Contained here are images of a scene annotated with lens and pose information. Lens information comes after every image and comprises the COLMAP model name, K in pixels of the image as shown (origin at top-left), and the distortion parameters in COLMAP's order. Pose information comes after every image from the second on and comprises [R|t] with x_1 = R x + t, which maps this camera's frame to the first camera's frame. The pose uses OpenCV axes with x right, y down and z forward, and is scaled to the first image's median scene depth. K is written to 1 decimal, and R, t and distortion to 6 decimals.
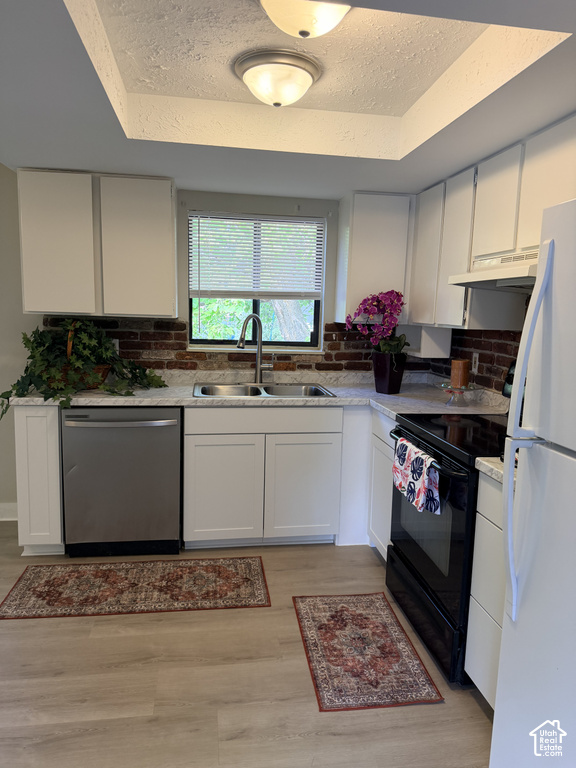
lens RADIAL K [[545.4, 0, 288.3], [0, 545.4, 378.4], [0, 0, 1]] dist [0.044808, -0.060585]
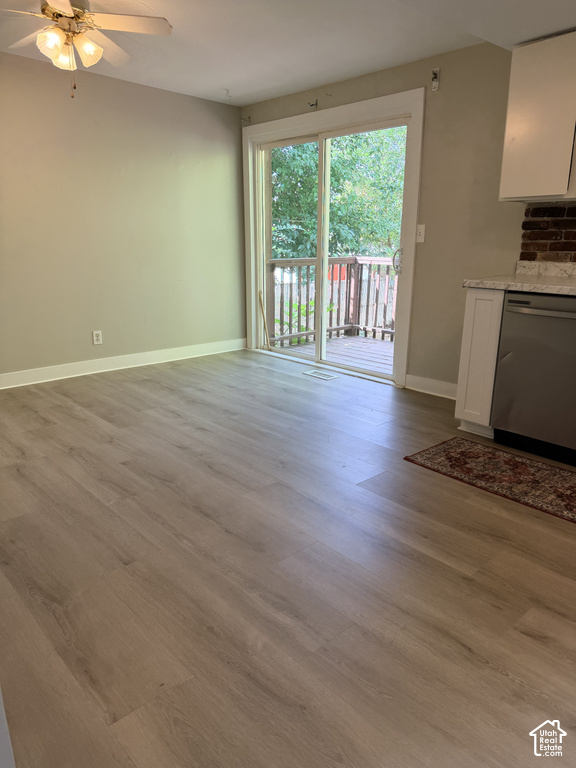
lens RADIAL K [[535.7, 0, 288.4], [0, 535.7, 393.2], [0, 0, 1]] dist [0.096997, -0.151615]
pose [[0.551327, 0.207425, -0.808093, 0.204522], [-0.094338, 0.977887, 0.186646, 0.087186], [0.828938, -0.026669, 0.558704, 0.117796]]
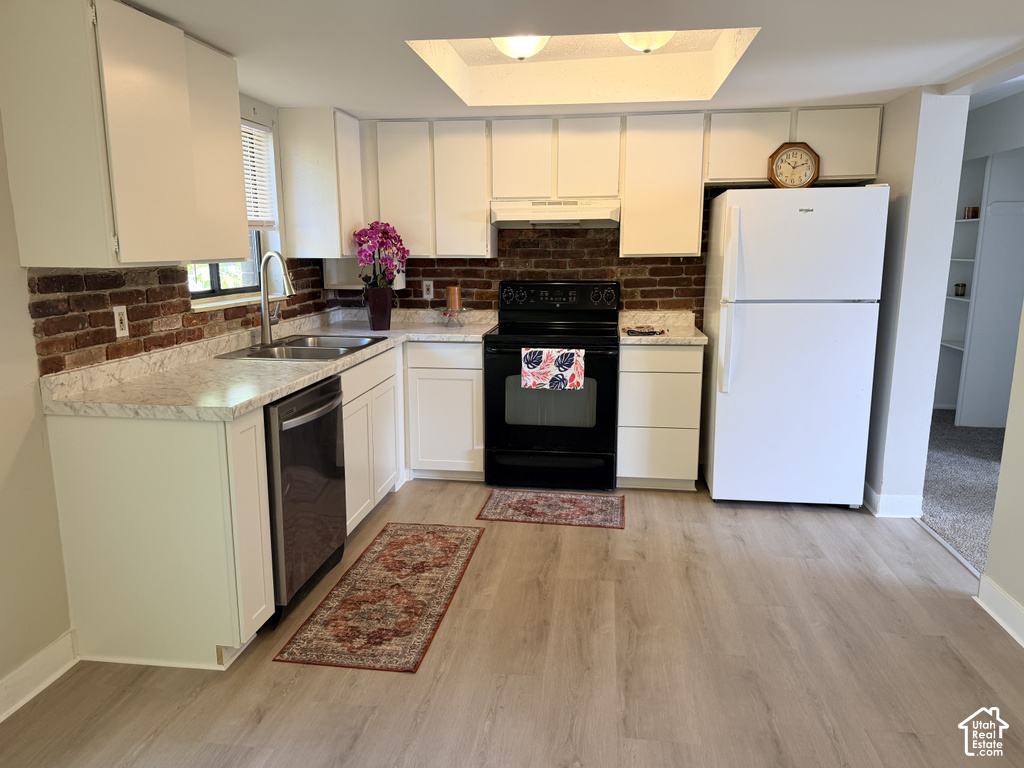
lens RADIAL K [[714.3, 0, 516.9], [0, 714.3, 388.0], [0, 0, 1]] dist [0.096997, -0.151615]
pose [[0.274797, -0.214030, 0.937378, -1.149376], [0.131744, 0.974096, 0.183792, -0.087992], [-0.952434, 0.072989, 0.295876, 0.467809]]
